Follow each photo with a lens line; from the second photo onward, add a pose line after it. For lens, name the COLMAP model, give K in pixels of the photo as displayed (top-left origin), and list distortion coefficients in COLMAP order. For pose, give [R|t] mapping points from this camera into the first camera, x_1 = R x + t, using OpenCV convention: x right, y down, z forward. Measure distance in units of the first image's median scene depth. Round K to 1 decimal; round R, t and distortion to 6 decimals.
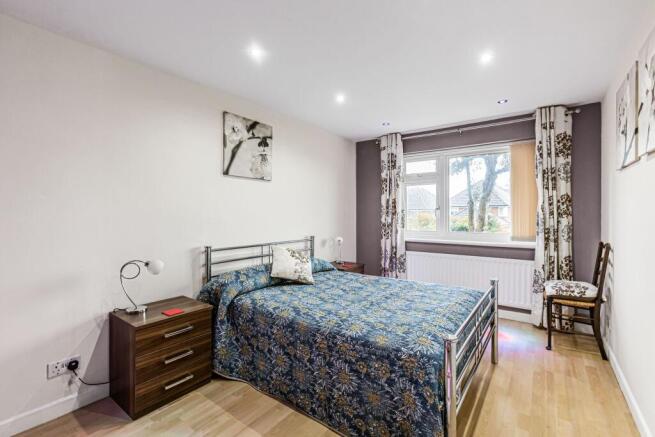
lens RADIAL K [[297.6, 0, 325.6], [0, 297.6, 220.5], [0, 0, 1]] dist [-0.002518, 0.000489]
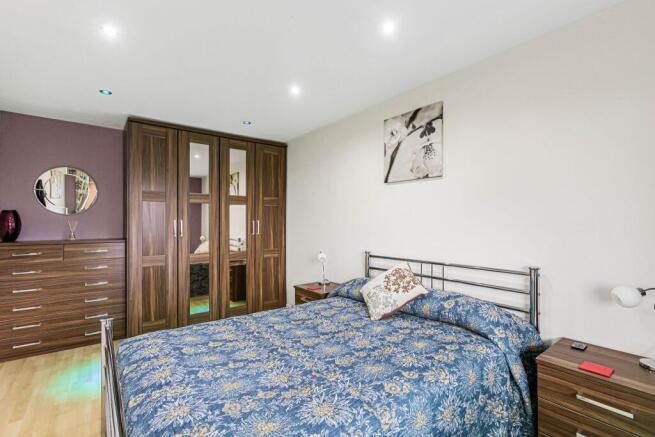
lens RADIAL K [[297.6, 0, 332.5], [0, 297.6, 217.7], [0, 0, 1]] dist [-0.002518, 0.000489]
pose [[-0.251203, -0.004342, -0.967925, 0.619097], [-0.011537, 0.999932, -0.001491, -0.030358], [0.967866, 0.010793, -0.251236, 0.987020]]
